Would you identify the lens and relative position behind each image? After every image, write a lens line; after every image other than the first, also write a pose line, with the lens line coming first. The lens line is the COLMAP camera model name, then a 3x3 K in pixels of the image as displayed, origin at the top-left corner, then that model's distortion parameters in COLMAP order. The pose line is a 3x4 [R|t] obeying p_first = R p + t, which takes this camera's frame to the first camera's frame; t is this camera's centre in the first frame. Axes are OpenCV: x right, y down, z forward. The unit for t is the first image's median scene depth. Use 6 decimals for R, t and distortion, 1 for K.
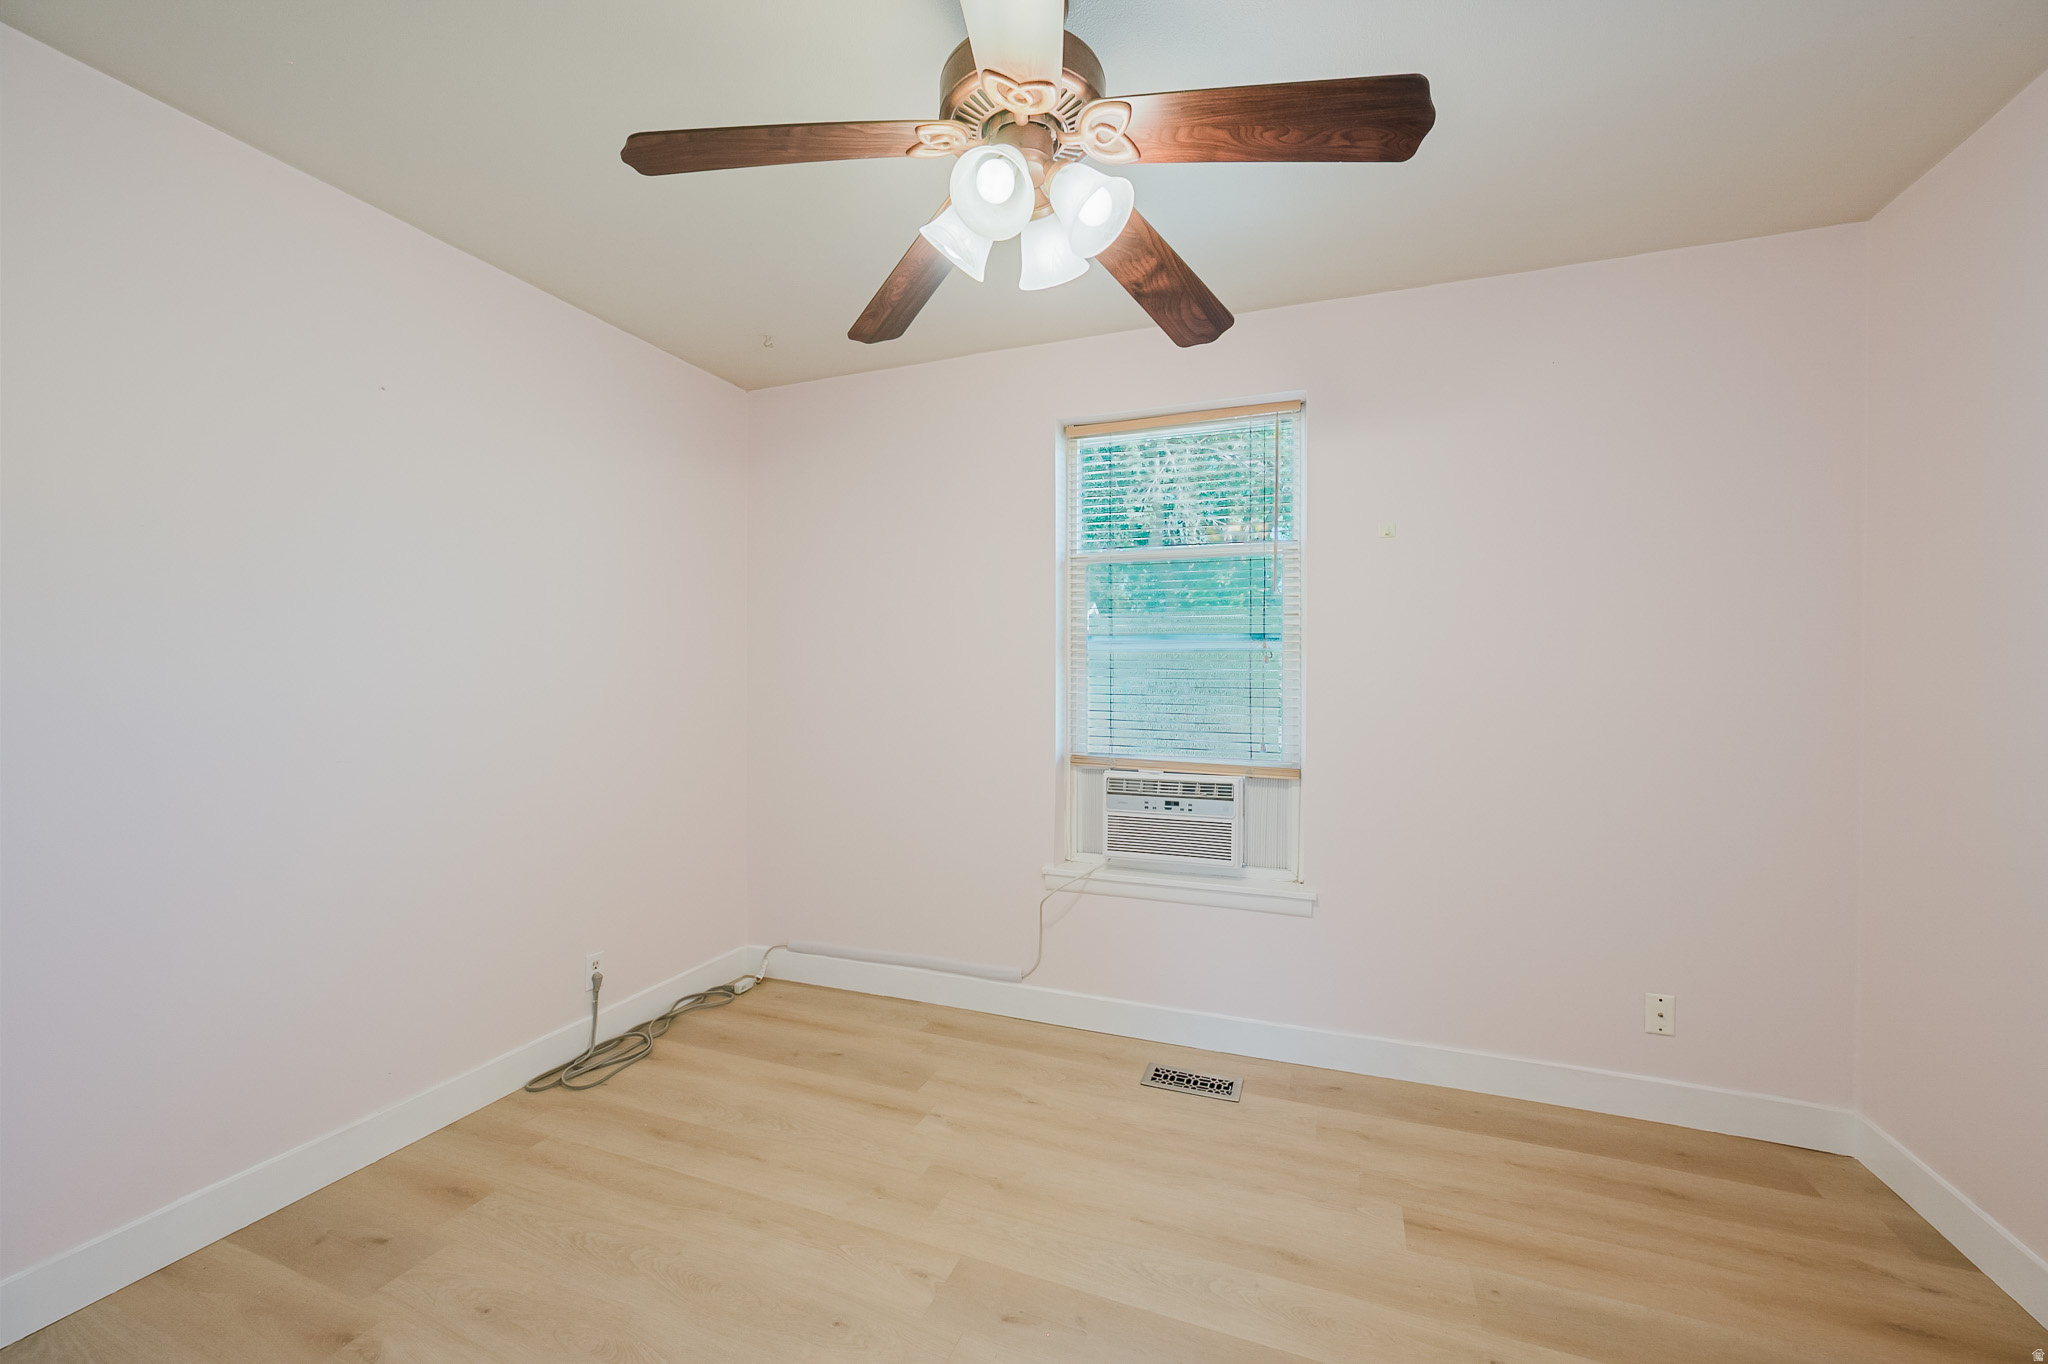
lens RADIAL K [[807.7, 0, 1021.0], [0, 807.7, 687.8], [0, 0, 1]] dist [-0.001845, -0.000155]
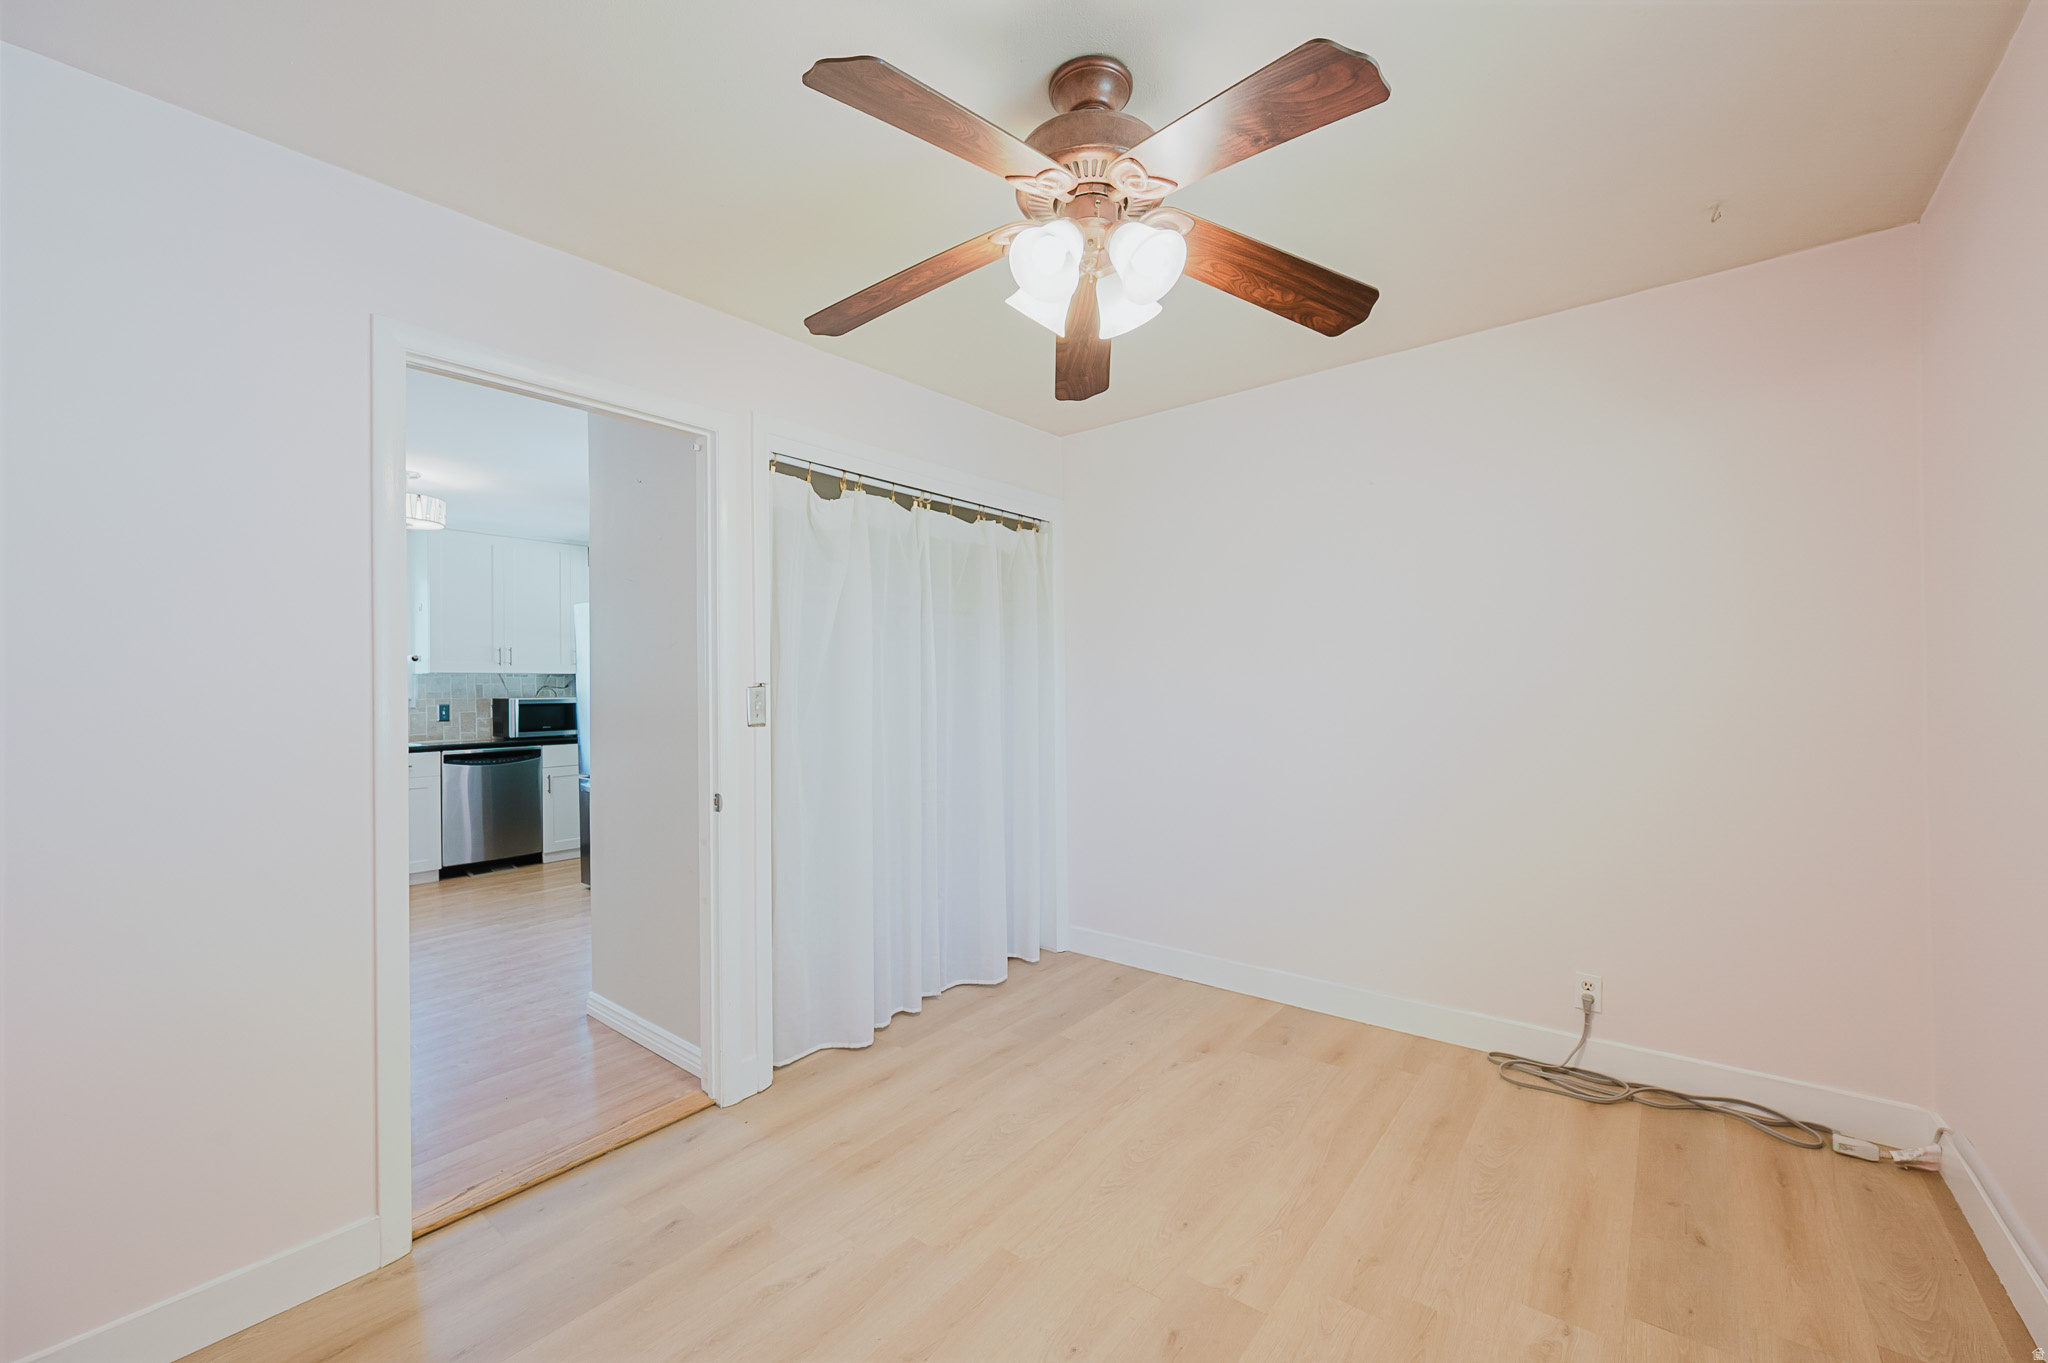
lens RADIAL K [[803.7, 0, 1020.8], [0, 803.7, 686.1], [0, 0, 1]] dist [0.000988, 0.000064]
pose [[-0.316810, -0.011514, -0.948419, 0.608921], [-0.002278, 0.999933, -0.011378, 0.007147], [0.948486, -0.001444, -0.316815, 0.712218]]
